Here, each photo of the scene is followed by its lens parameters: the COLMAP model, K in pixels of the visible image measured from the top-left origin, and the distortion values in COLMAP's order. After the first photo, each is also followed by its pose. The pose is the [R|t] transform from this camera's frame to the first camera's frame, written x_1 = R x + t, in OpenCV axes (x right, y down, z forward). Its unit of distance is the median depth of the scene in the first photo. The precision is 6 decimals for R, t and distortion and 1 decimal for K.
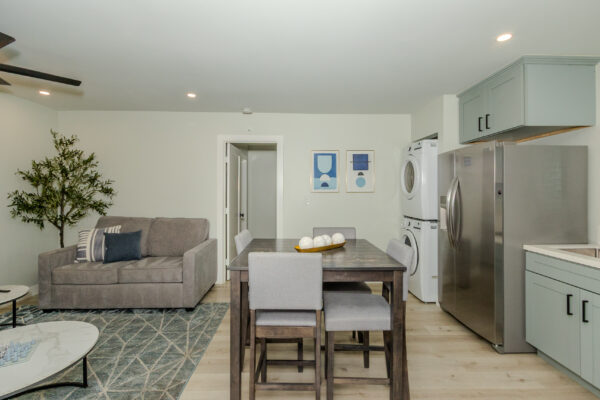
lens RADIAL K [[285.6, 0, 299.4], [0, 285.6, 191.8], [0, 0, 1]] dist [0.010278, -0.002938]
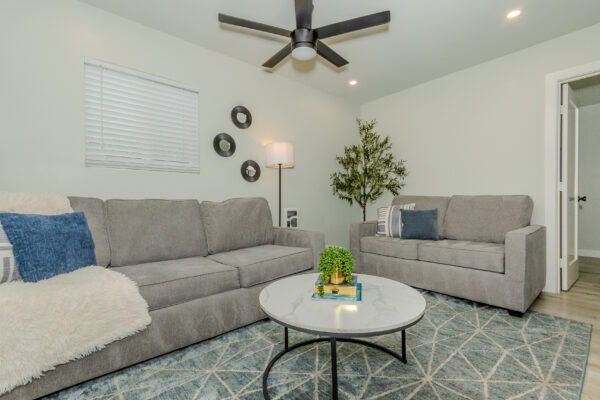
lens RADIAL K [[271.1, 0, 301.3], [0, 271.1, 204.7], [0, 0, 1]] dist [0.004482, -0.001843]
pose [[0.631867, -0.002584, -0.775072, -0.184896], [0.010381, 0.999933, 0.005129, 0.124690], [0.775007, -0.011286, 0.631852, 0.160720]]
